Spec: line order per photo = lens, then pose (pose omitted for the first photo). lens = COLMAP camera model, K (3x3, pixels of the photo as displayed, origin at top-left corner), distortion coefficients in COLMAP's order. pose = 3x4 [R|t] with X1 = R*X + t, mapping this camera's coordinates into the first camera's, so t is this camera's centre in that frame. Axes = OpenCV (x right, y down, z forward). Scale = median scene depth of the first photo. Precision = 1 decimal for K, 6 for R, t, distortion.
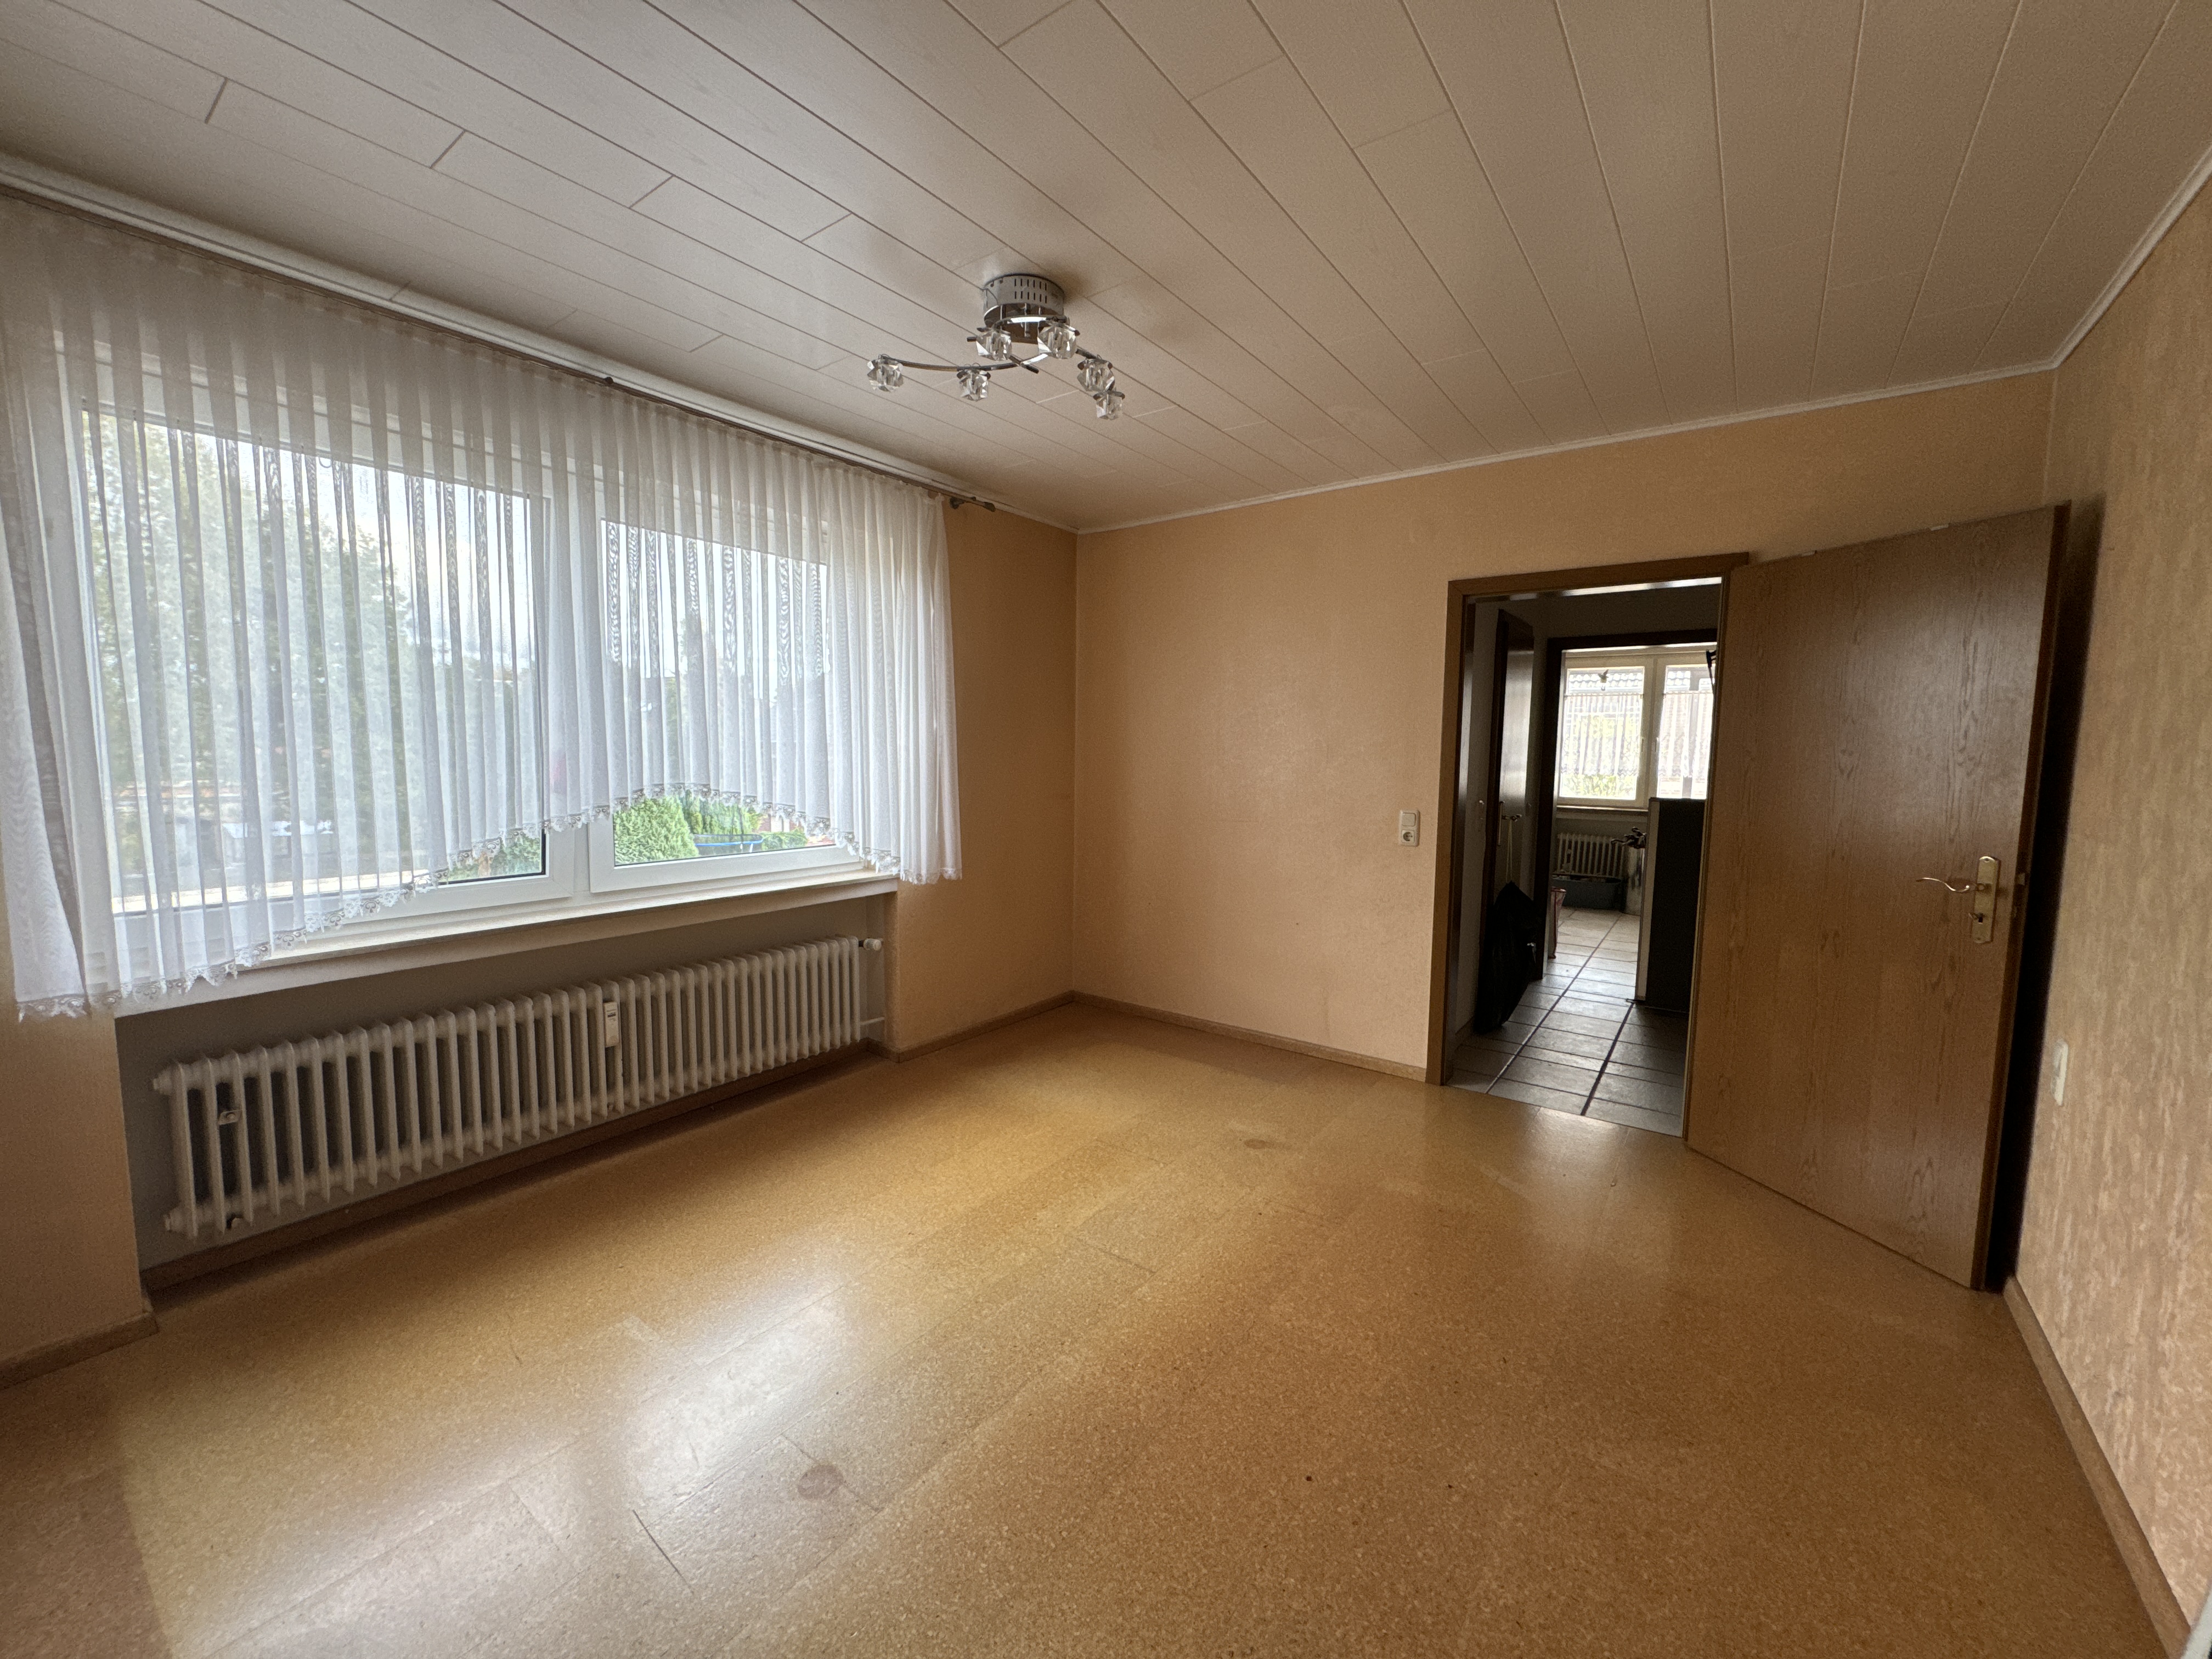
lens RADIAL K [[883.6, 0, 1098.5], [0, 883.6, 830.5], [0, 0, 1]] dist [0.000708, 0.000009]
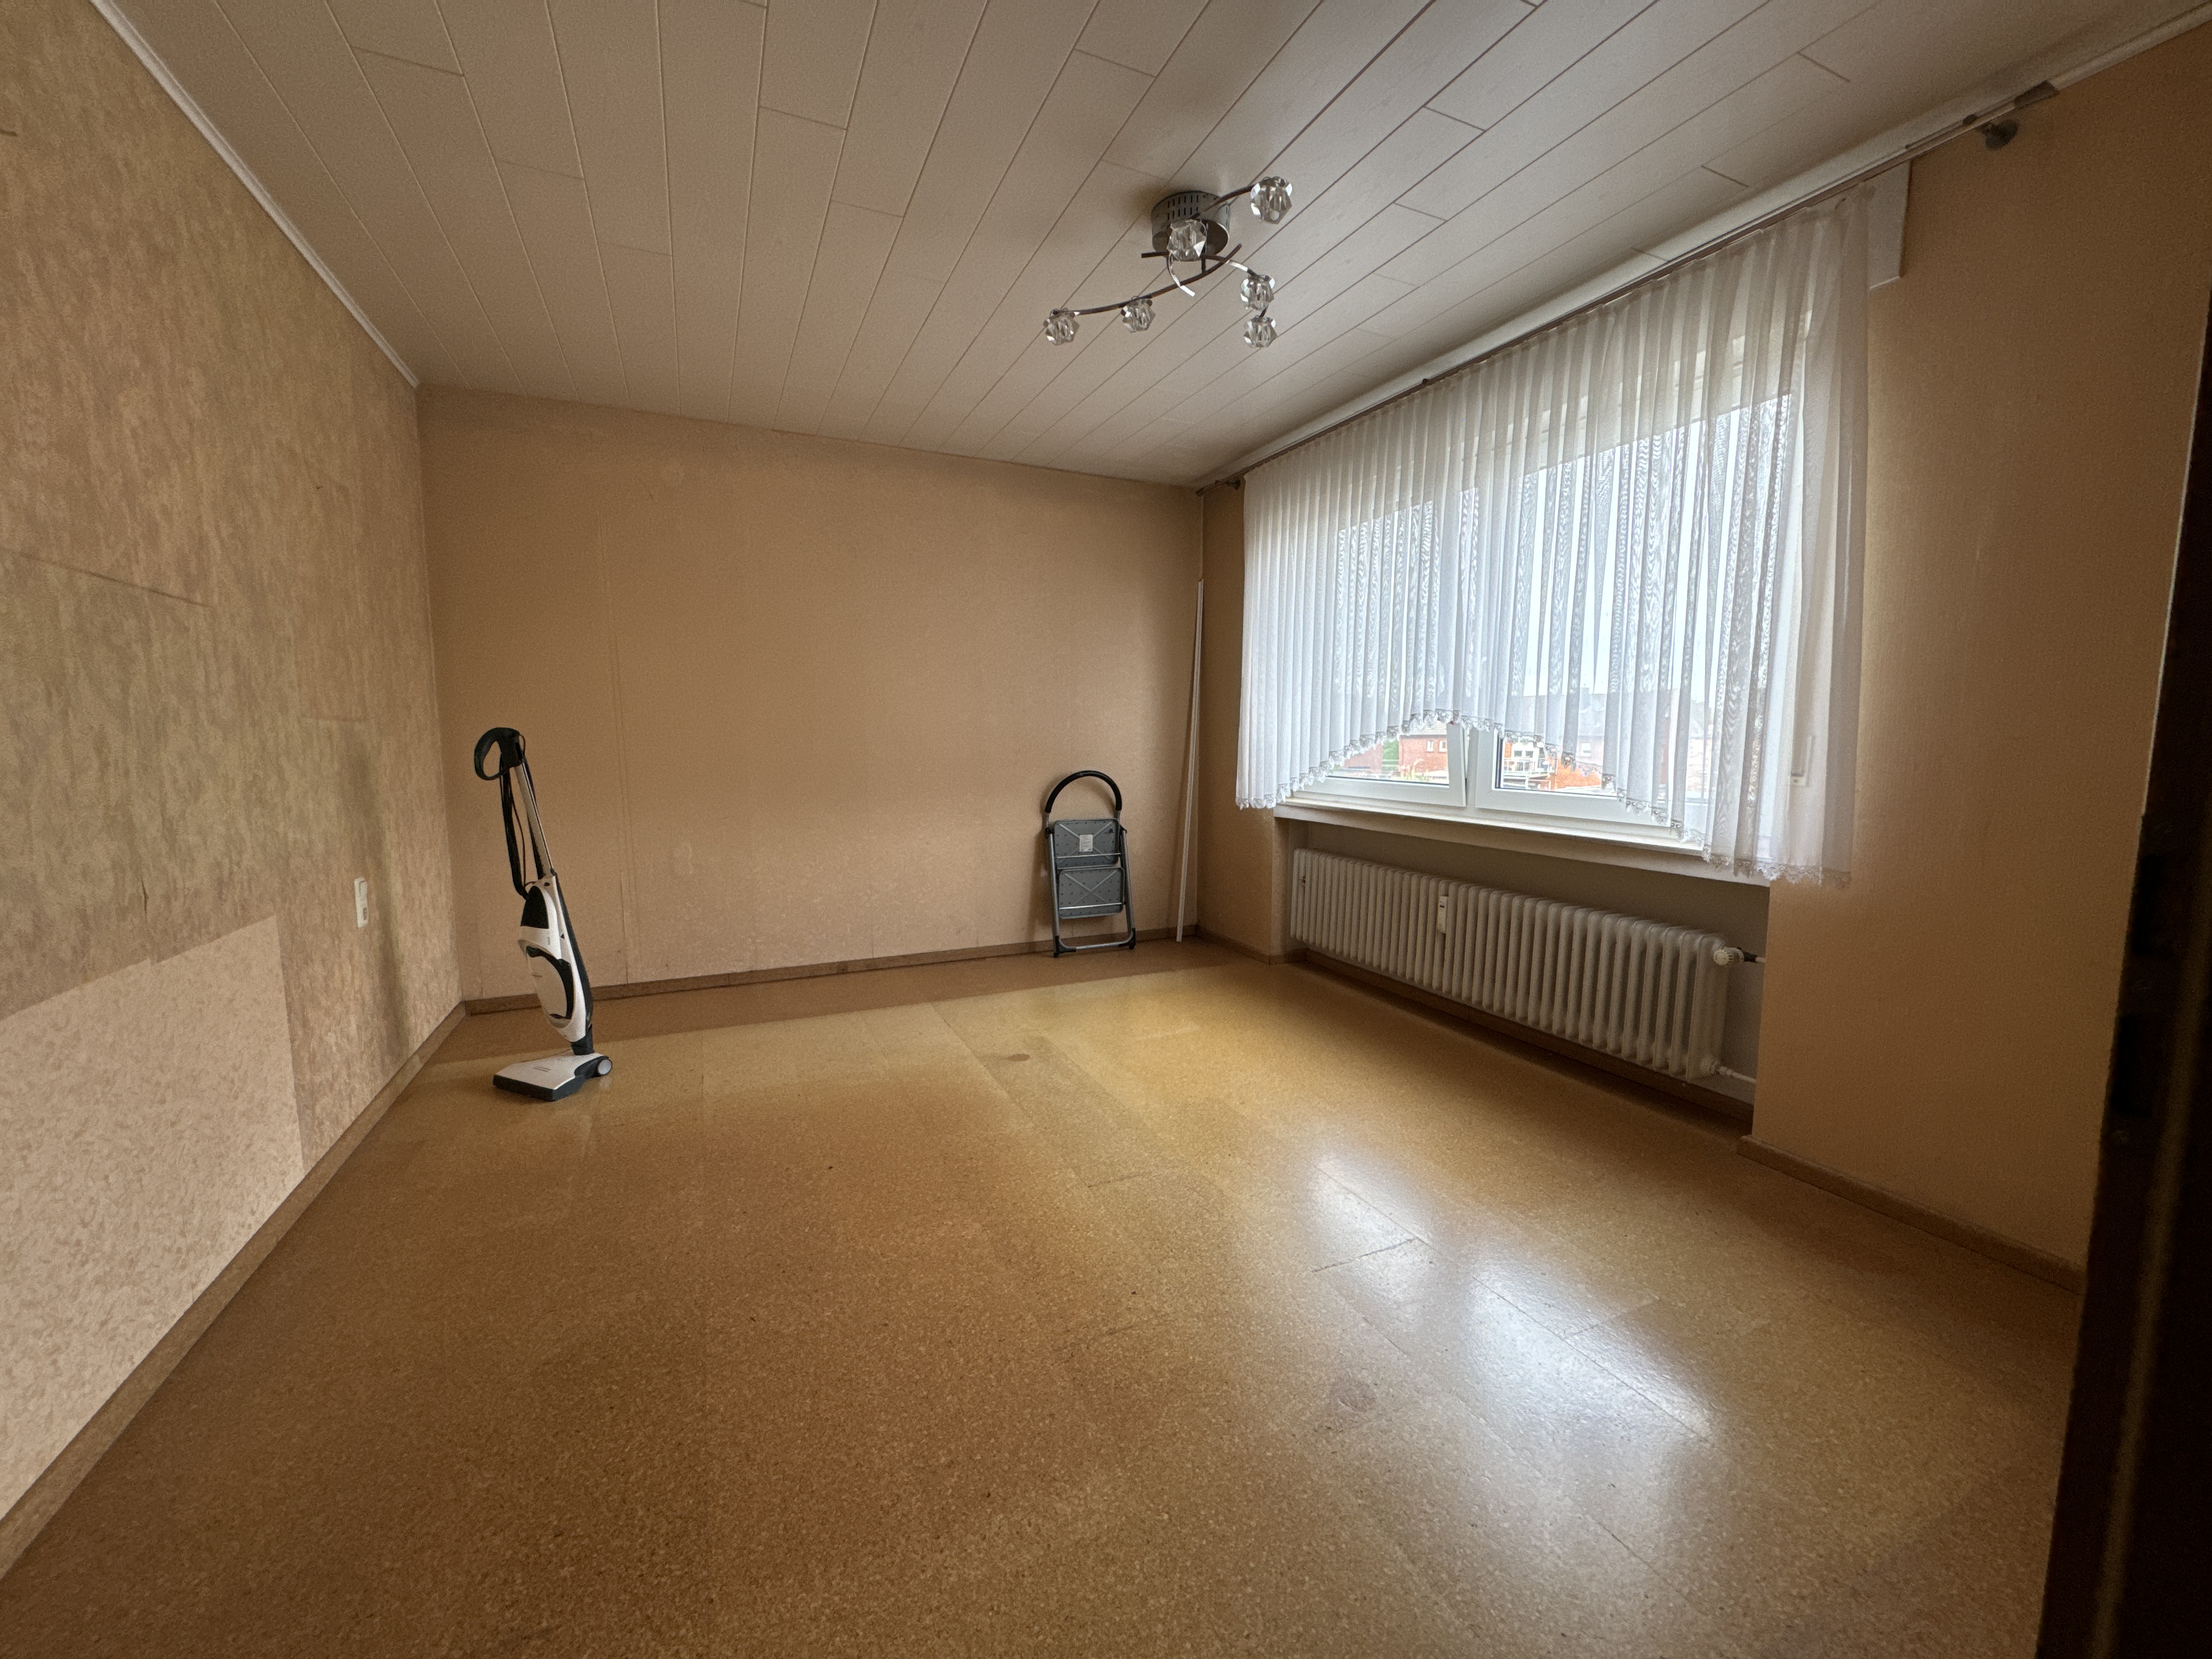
lens RADIAL K [[883.6, 0, 1097.1], [0, 883.6, 837.1], [0, 0, 1]] dist [0.000708, 0.000009]
pose [[-0.490303, 0.102452, -0.865510, 0.703497], [-0.075228, 0.984386, 0.159139, -0.039955], [0.868300, 0.143137, -0.474940, 1.134433]]
